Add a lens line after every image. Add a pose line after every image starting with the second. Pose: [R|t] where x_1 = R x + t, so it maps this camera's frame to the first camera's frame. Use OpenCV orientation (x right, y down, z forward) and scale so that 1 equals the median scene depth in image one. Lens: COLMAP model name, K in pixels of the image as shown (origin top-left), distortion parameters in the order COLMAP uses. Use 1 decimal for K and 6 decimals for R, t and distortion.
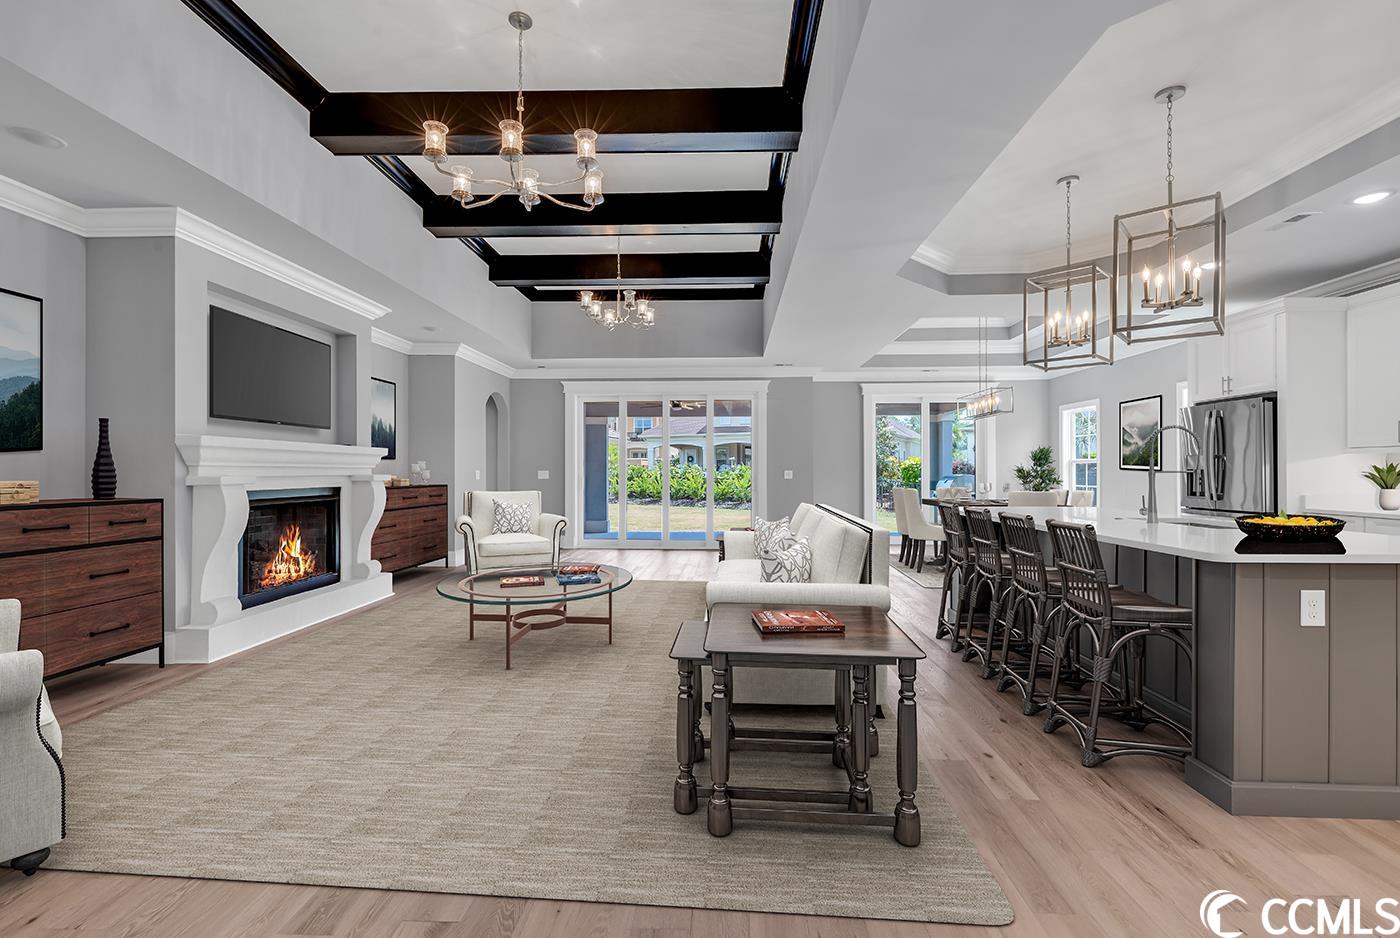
lens RADIAL K [[636.0, 0, 698.9], [0, 636.0, 466.9], [0, 0, 1]] dist [0.005638, -0.000555]
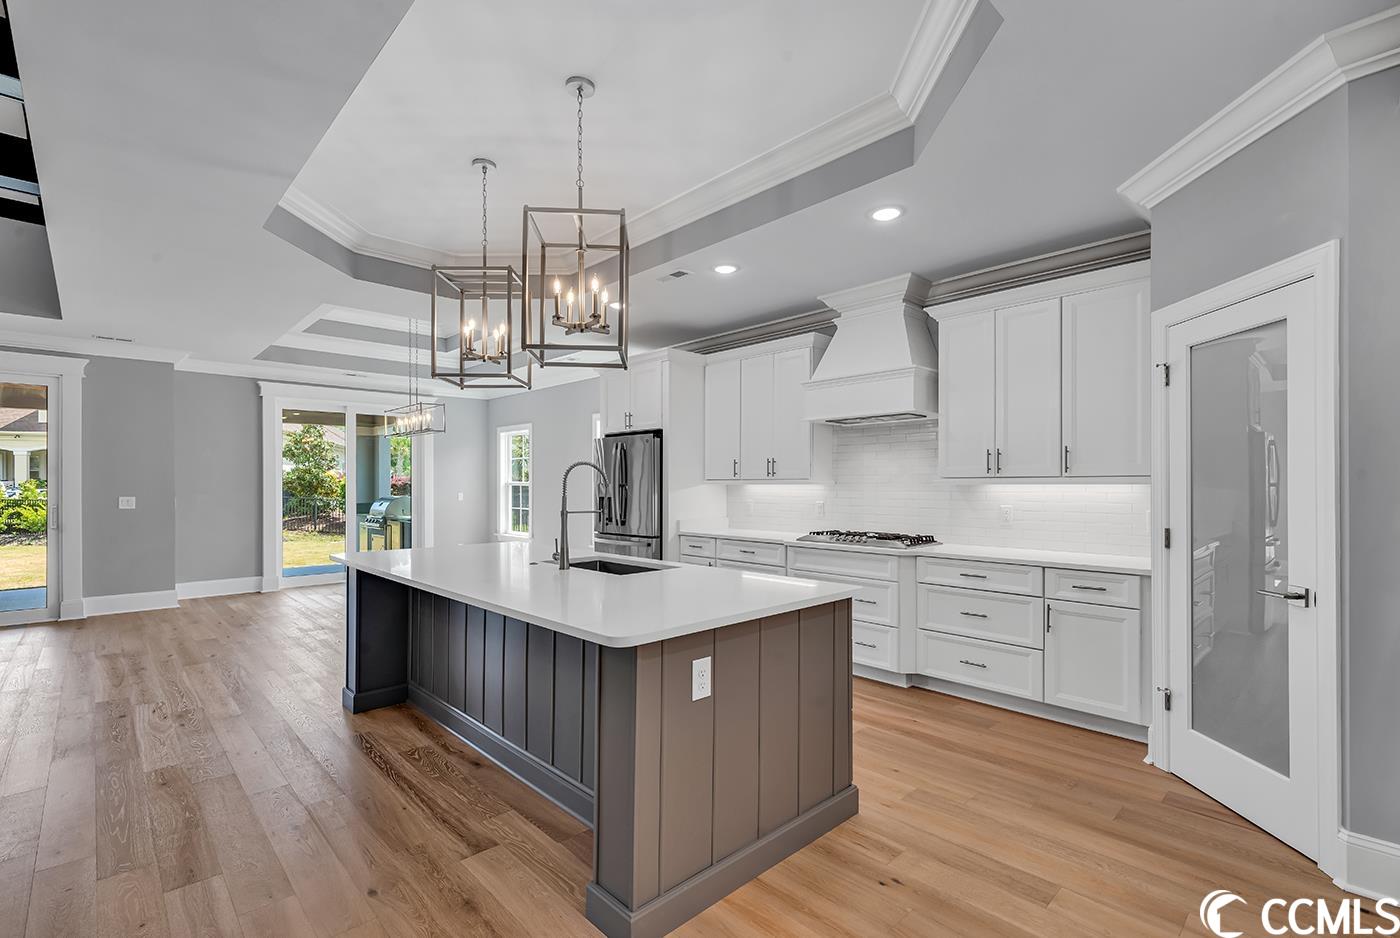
lens RADIAL K [[636.0, 0, 705.8], [0, 636.0, 477.4], [0, 0, 1]] dist [0.005638, -0.000555]
pose [[0.686727, 0.007646, 0.726875, 0.145937], [-0.004668, 0.999970, -0.006108, -0.027851], [-0.726900, 0.000801, 0.686743, 0.178917]]
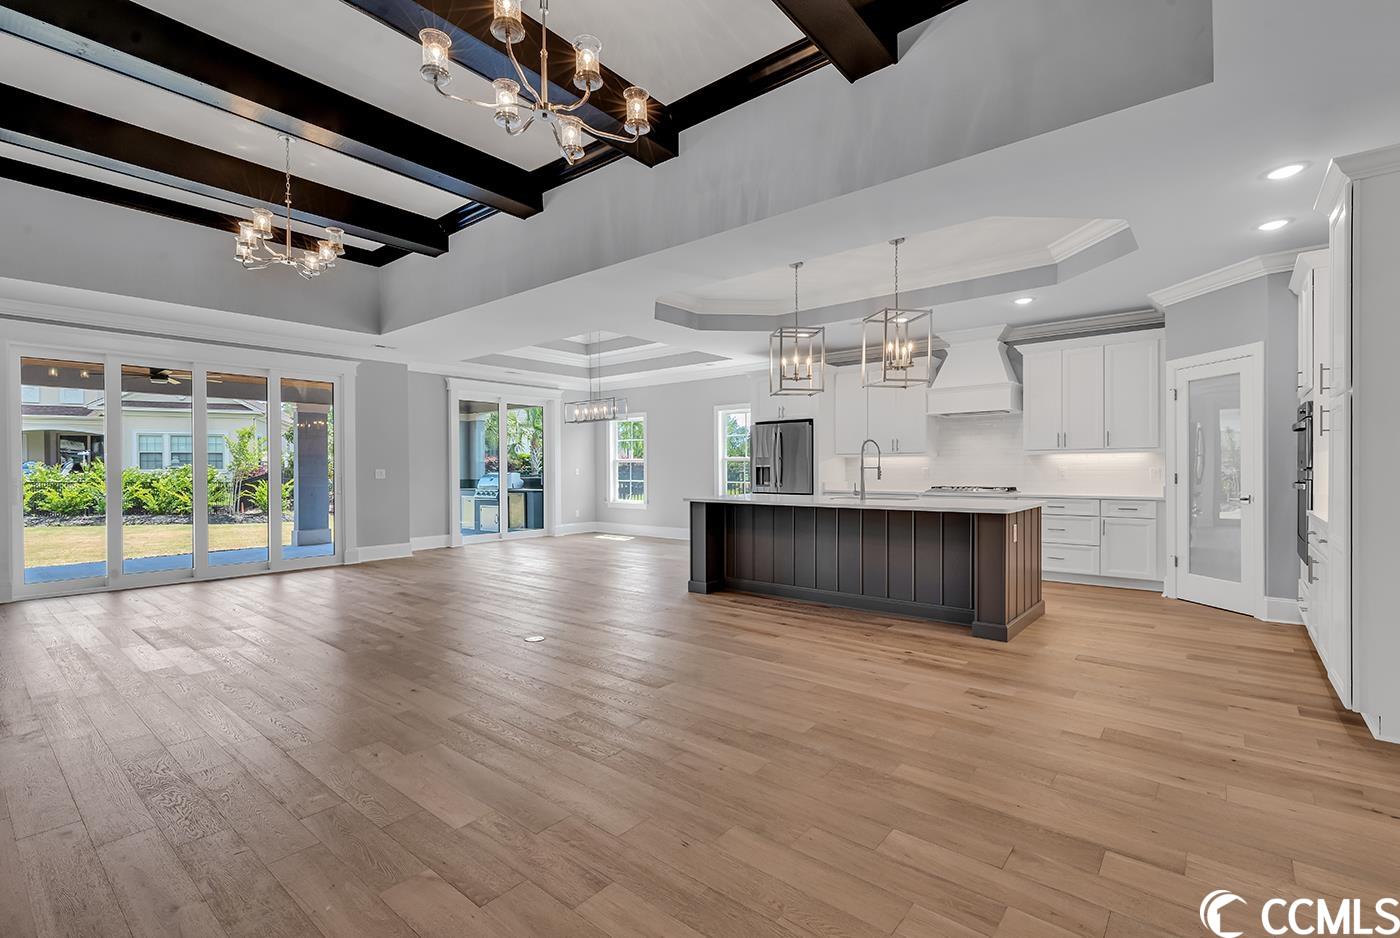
lens RADIAL K [[636.0, 0, 696.3], [0, 636.0, 463.9], [0, 0, 1]] dist [0.005638, -0.000555]
pose [[0.600229, 0.002381, 0.799824, -0.620677], [-0.000395, 0.999996, -0.002681, 0.001396], [-0.799828, 0.001293, 0.600228, 0.281456]]
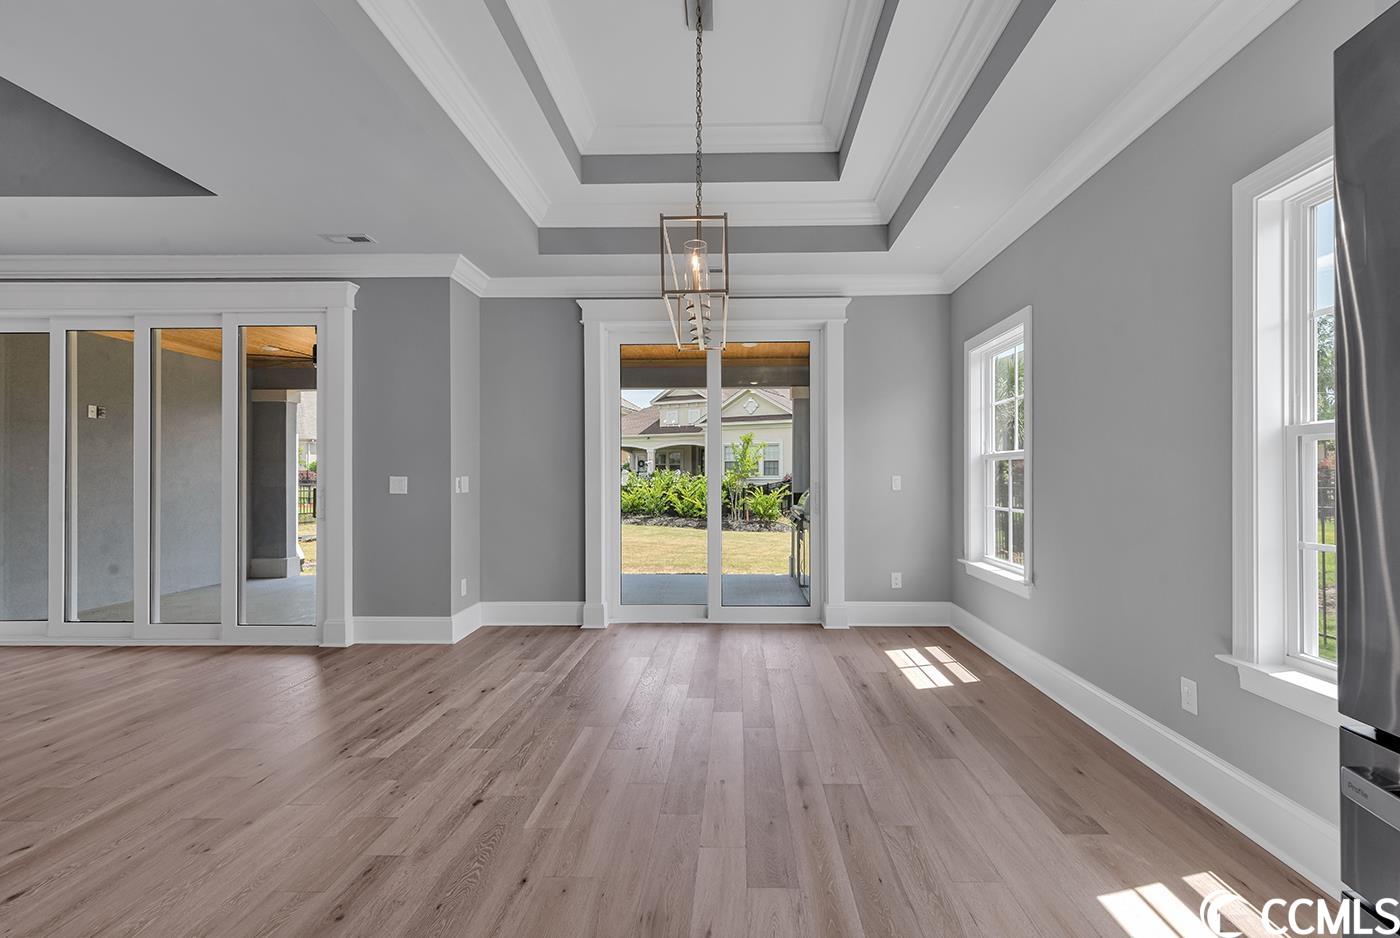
lens RADIAL K [[640.5, 0, 727.0], [0, 640.5, 471.4], [0, 0, 1]] dist [0.011888, -0.000037]
pose [[0.999508, 0.000298, 0.031354, 0.767016], [-0.000209, 0.999996, -0.002848, 0.008702], [-0.031355, 0.002840, 0.999504, 1.074297]]
